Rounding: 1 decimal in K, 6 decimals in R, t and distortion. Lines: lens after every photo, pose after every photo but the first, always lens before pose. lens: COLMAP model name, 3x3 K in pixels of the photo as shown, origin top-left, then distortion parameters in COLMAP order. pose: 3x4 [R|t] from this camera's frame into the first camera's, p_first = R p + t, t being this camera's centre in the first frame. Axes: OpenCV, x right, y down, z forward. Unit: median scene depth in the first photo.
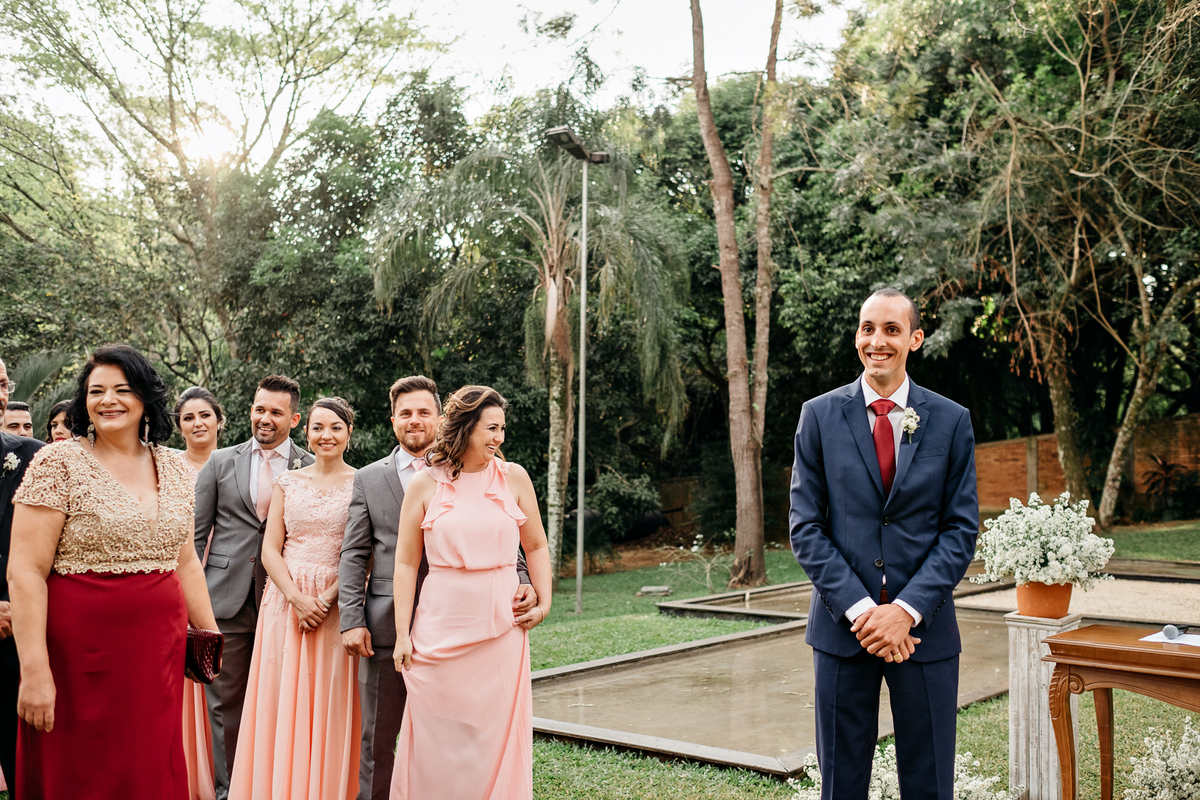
lens RADIAL K [[1208.6, 0, 603.7], [0, 1208.6, 404.3], [0, 0, 1]] dist [-0.013315, 0.002185]
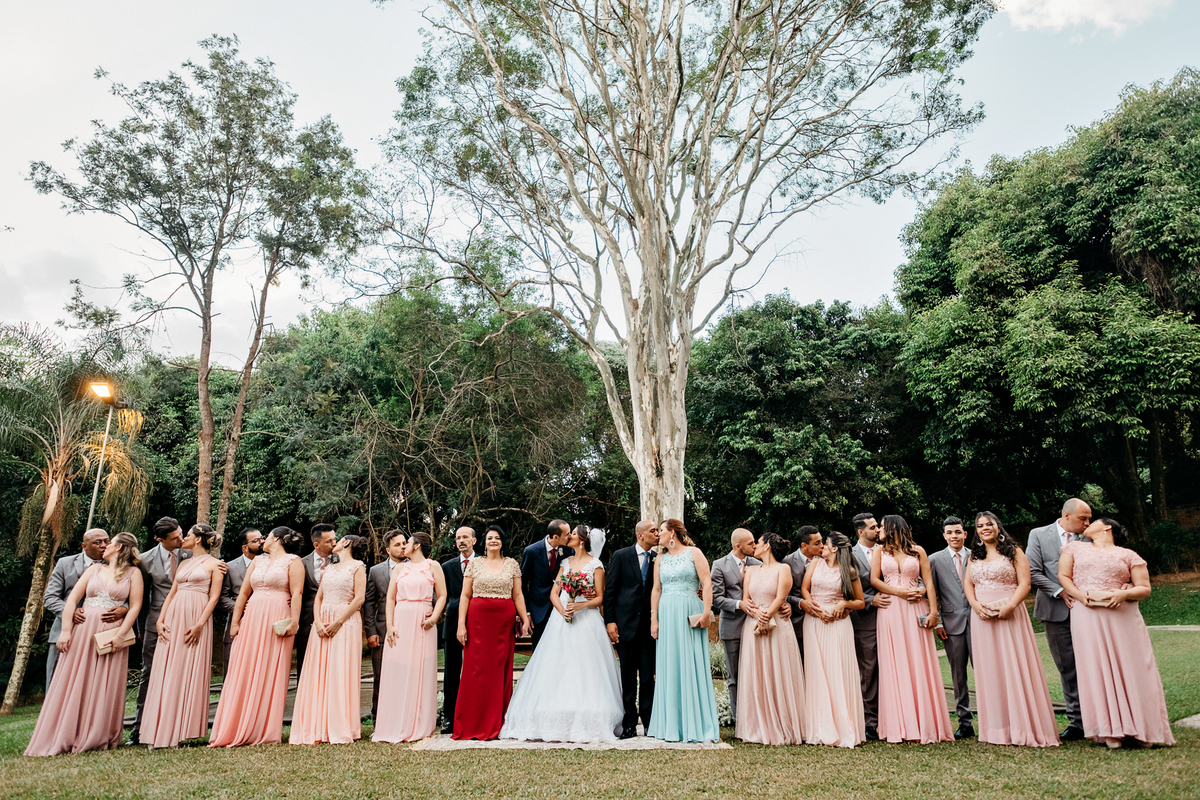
lens RADIAL K [[767.2, 0, 596.2], [0, 767.2, 392.7], [0, 0, 1]] dist [-0.005337, 0.001204]
pose [[0.776214, 0.176767, 0.605182, -0.116464], [-0.016768, 0.965340, -0.260458, 0.022508], [-0.630247, 0.192023, 0.752274, -0.110113]]
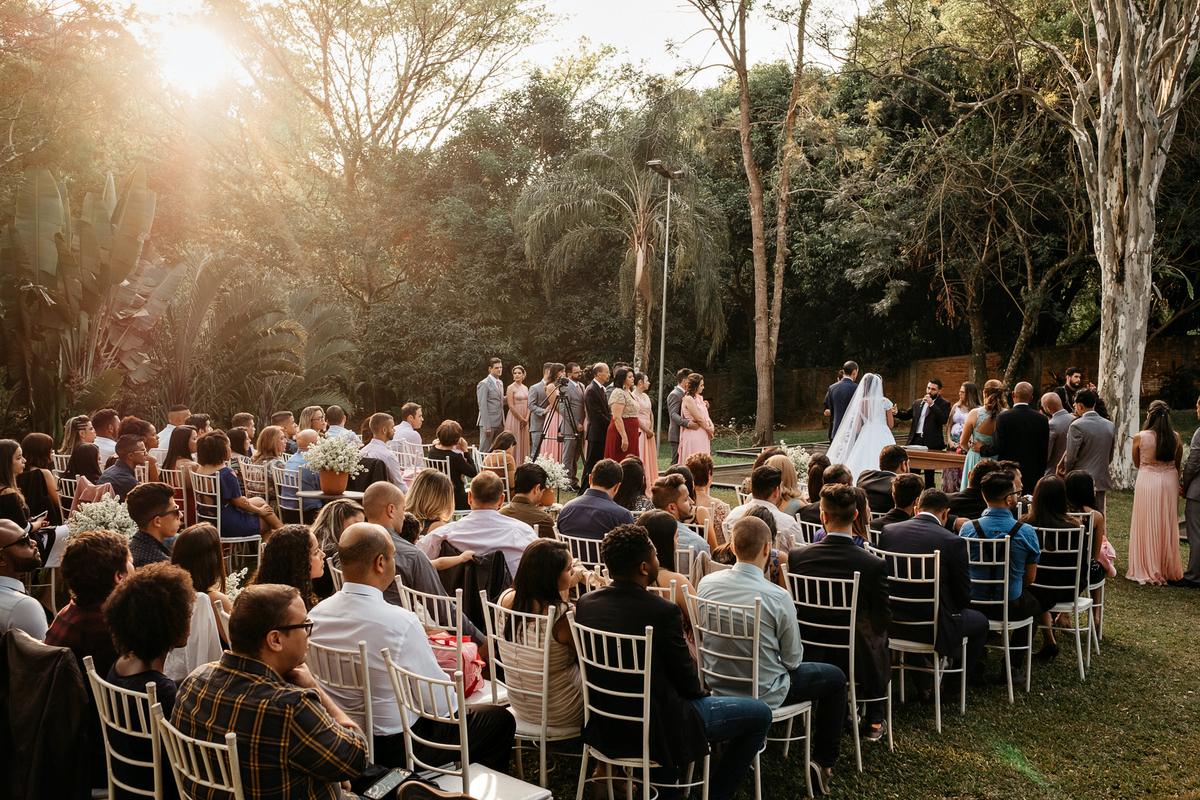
lens RADIAL K [[1208.6, 0, 603.7], [0, 1208.6, 404.3], [0, 0, 1]] dist [-0.013315, 0.002185]
pose [[0.999504, 0.029077, -0.012066, -0.066137], [-0.027792, 0.995023, 0.095688, -0.052133], [0.014788, -0.095306, 0.995338, -0.533943]]
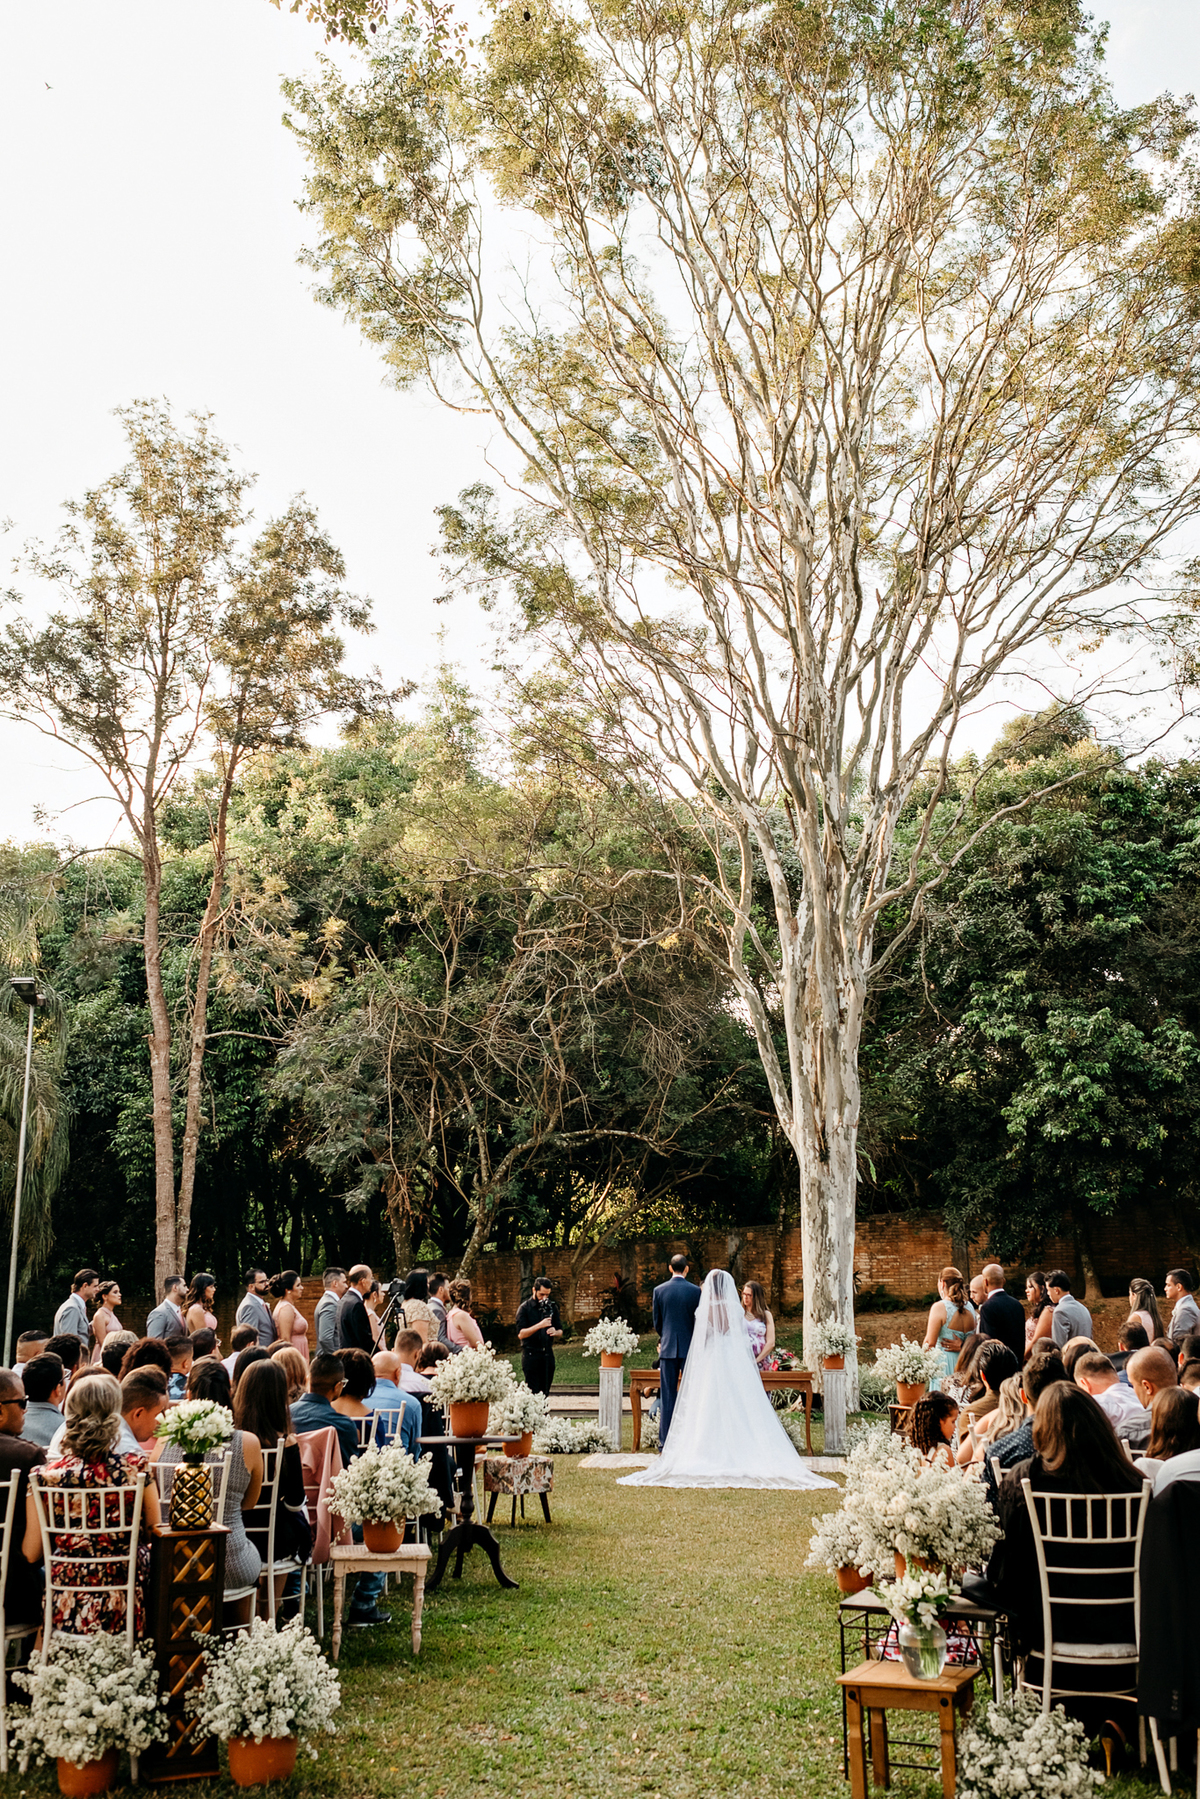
lens RADIAL K [[1812.0, 0, 600.0], [0, 1812.0, 899.5], [0, 0, 1]] dist [-0.013315, 0.002185]
pose [[0.832076, 0.118701, 0.541812, -0.419646], [-0.026156, 0.984143, -0.175439, -0.028012], [-0.554045, 0.131807, 0.821986, -0.510616]]
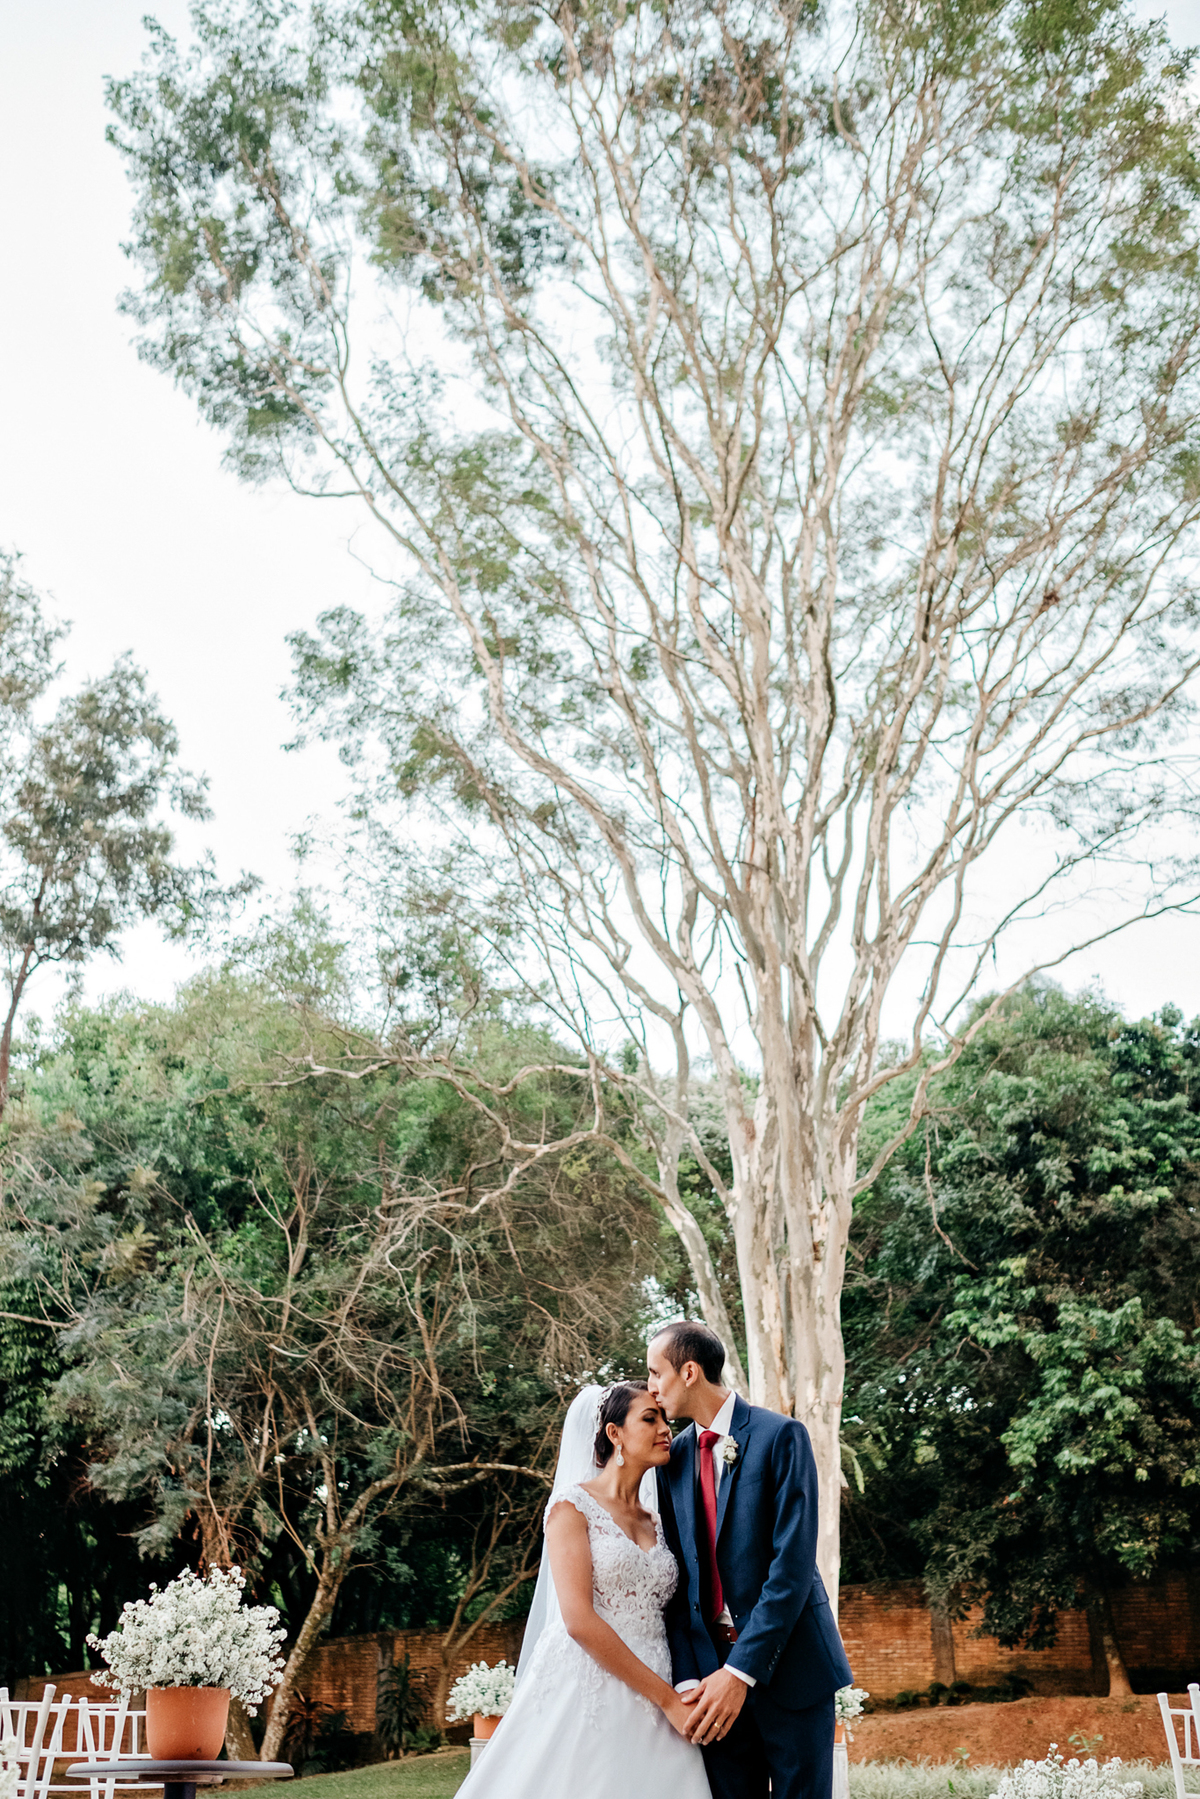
lens RADIAL K [[1991.9, 0, 540.2], [0, 1991.9, 974.3], [0, 0, 1]] dist [-0.006760, -0.006401]
pose [[0.816593, 0.211251, 0.537168, -0.292367], [-0.033769, 0.946512, -0.320897, 0.013208], [-0.576226, 0.243903, 0.780048, -0.326939]]
